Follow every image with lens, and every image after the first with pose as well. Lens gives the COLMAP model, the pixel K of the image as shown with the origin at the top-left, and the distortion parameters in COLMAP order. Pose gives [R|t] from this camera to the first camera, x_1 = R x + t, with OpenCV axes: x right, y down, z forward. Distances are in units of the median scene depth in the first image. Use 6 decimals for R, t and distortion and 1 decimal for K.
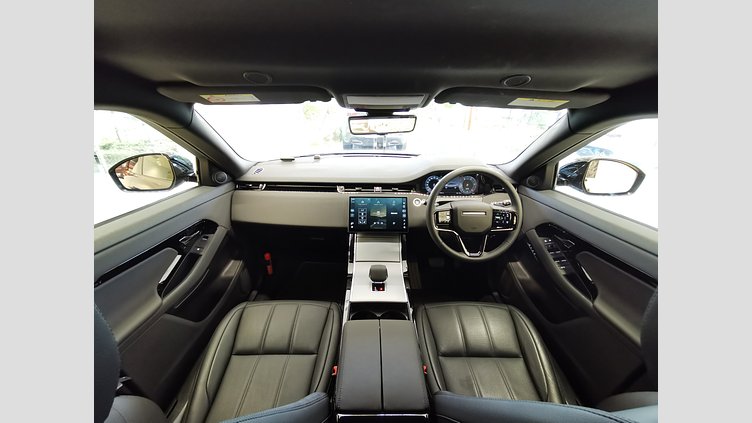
lens RADIAL K [[262.2, 0, 376.0], [0, 262.2, 211.5], [0, 0, 1]] dist [0.000624, 0.000038]
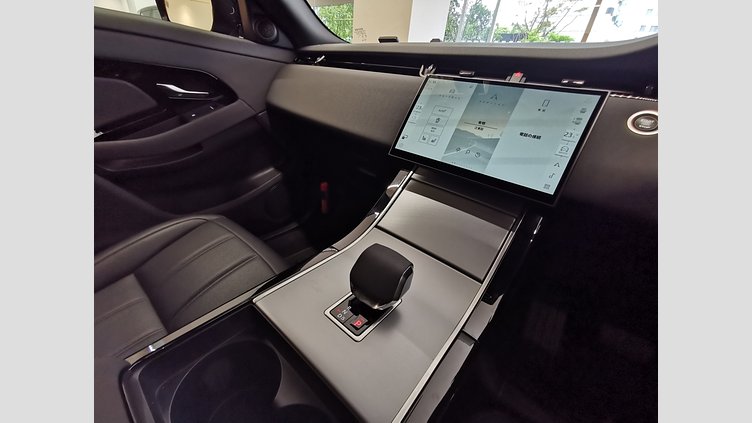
lens RADIAL K [[262.2, 0, 376.0], [0, 262.2, 211.5], [0, 0, 1]] dist [0.000624, 0.000038]
pose [[0.761774, 0.355656, -0.541487, 0.124866], [-0.332647, 0.931969, 0.144156, 0.103659], [0.555919, 0.070310, 0.828257, 0.601613]]
